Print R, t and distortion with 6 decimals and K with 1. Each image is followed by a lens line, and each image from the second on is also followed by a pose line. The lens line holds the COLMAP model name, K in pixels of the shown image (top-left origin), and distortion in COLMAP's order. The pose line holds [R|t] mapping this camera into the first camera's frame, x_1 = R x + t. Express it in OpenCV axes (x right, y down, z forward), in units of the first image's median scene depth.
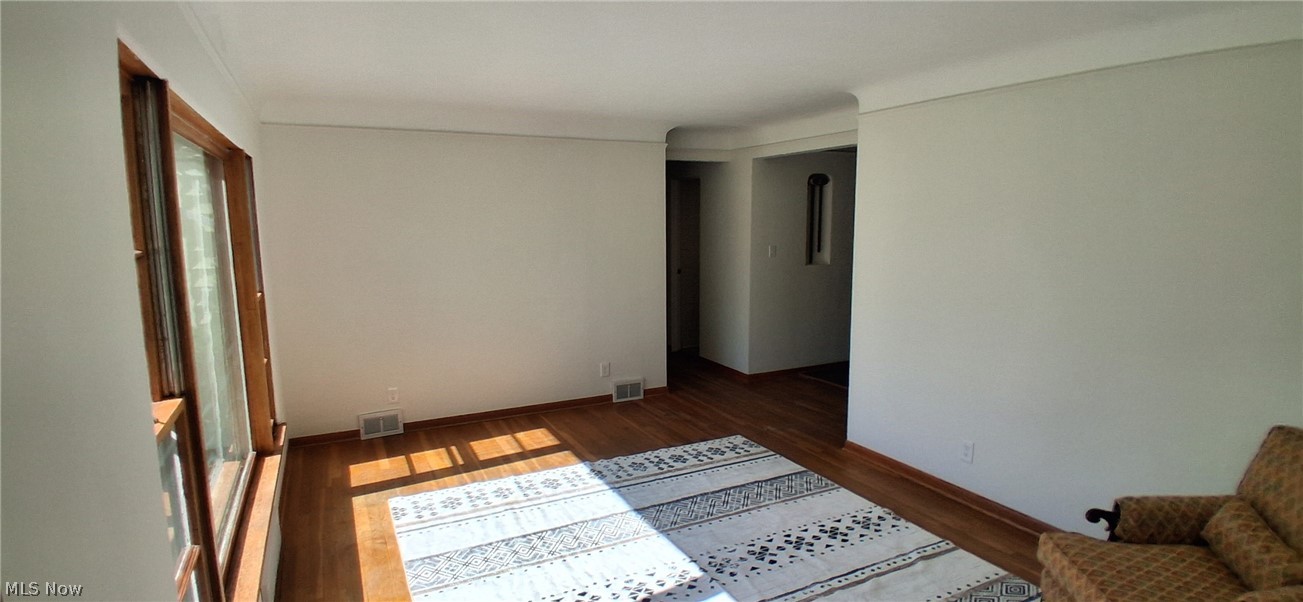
lens RADIAL K [[658.0, 0, 651.5], [0, 658.0, 301.0], [0, 0, 1]] dist [-0.001100, -0.043749]
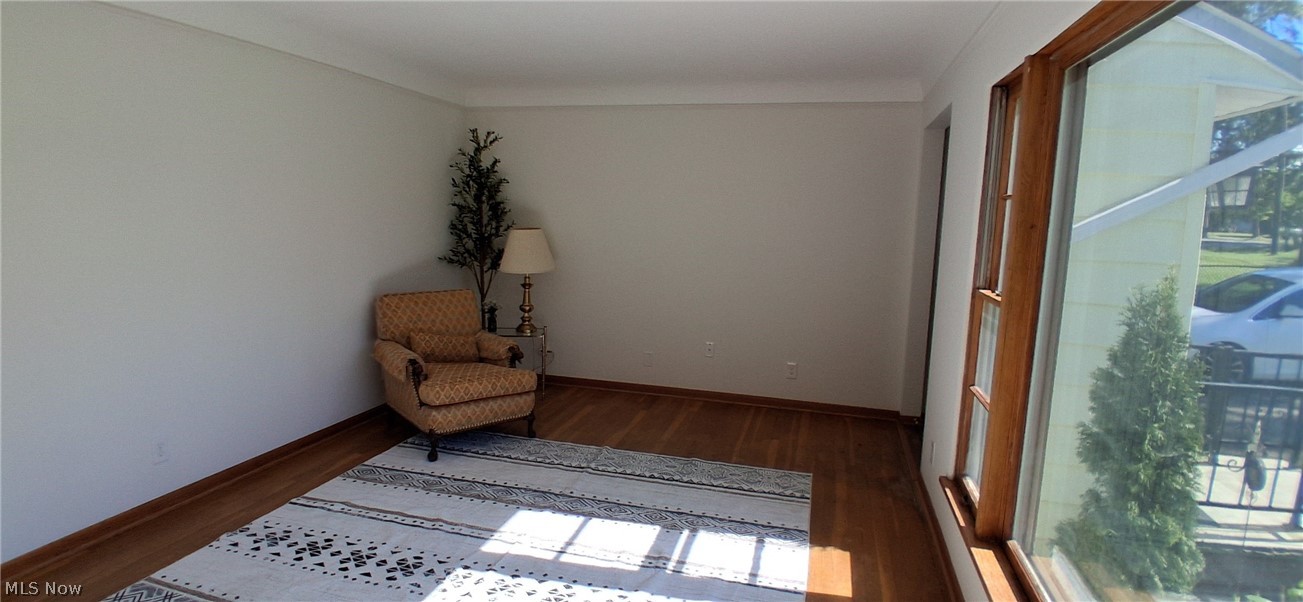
lens RADIAL K [[658.0, 0, 651.5], [0, 658.0, 301.0], [0, 0, 1]] dist [-0.001100, -0.043749]
pose [[-0.746005, -0.107202, 0.657255, -0.207236], [0.060933, 0.971830, 0.227672, -0.042468], [-0.663147, 0.209893, -0.718458, 0.470079]]
